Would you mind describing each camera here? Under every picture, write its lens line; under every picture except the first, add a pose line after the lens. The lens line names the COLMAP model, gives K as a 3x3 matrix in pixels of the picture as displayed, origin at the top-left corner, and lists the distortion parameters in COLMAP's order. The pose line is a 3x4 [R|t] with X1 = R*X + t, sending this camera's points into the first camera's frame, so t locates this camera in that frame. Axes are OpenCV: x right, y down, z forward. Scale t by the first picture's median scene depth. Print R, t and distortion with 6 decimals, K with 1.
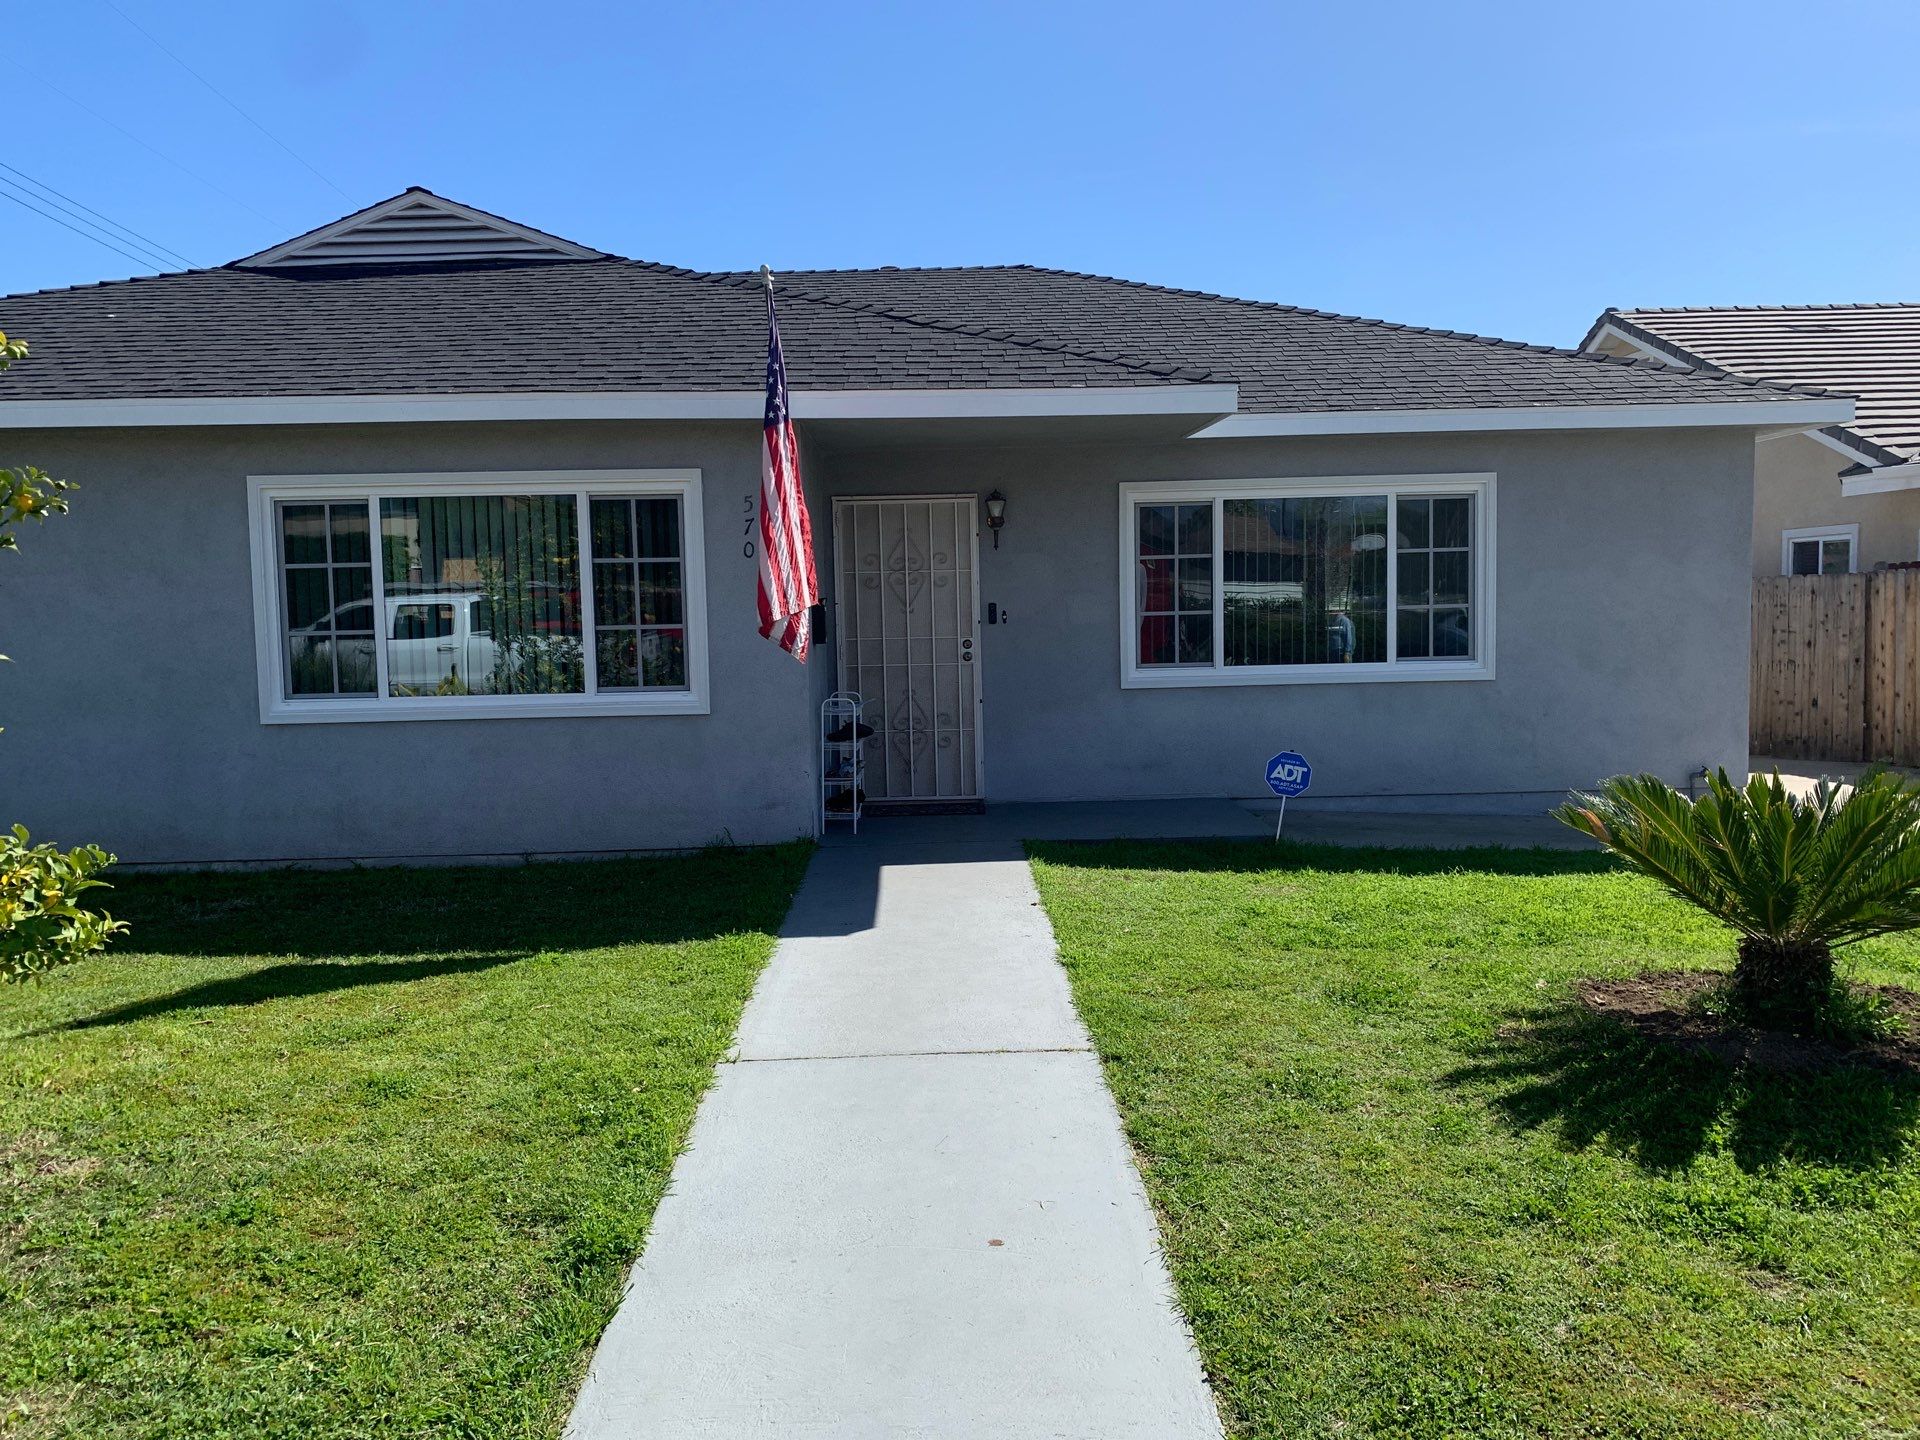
lens RADIAL K [[1484.7, 0, 974.8], [0, 1484.7, 691.6], [0, 0, 1]] dist [0.024636, -0.013228]
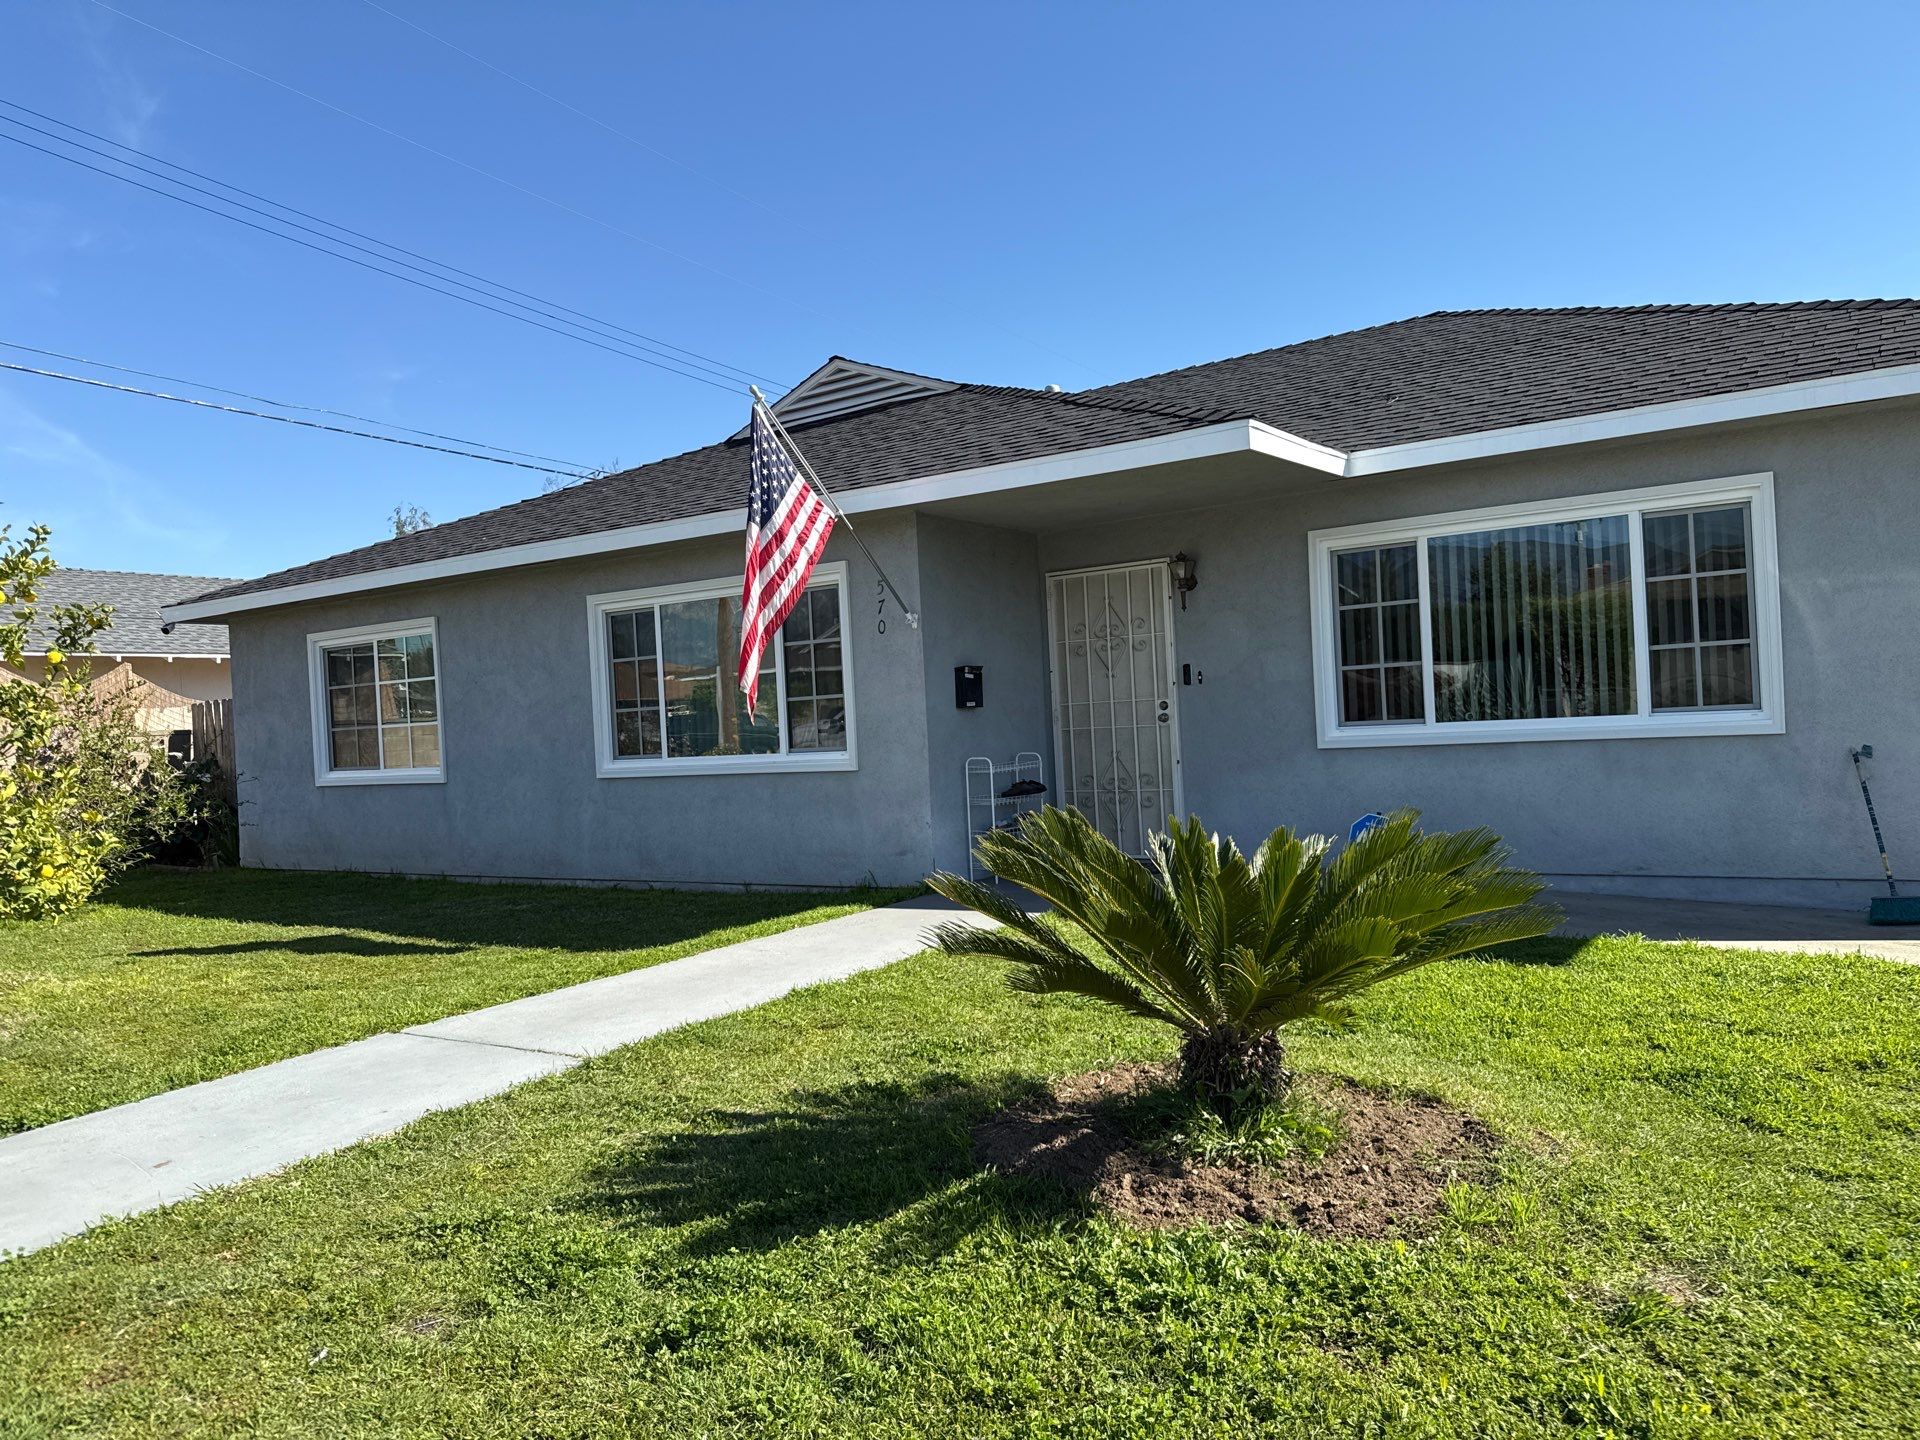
lens RADIAL K [[1365.4, 0, 946.7], [0, 1365.4, 725.6], [0, 0, 1]] dist [0.034505, -0.049596]
pose [[0.812128, -0.019757, -0.583144, 0.414333], [-0.004677, 0.999174, -0.040366, 0.019535], [0.583460, 0.035510, 0.811365, 0.154310]]
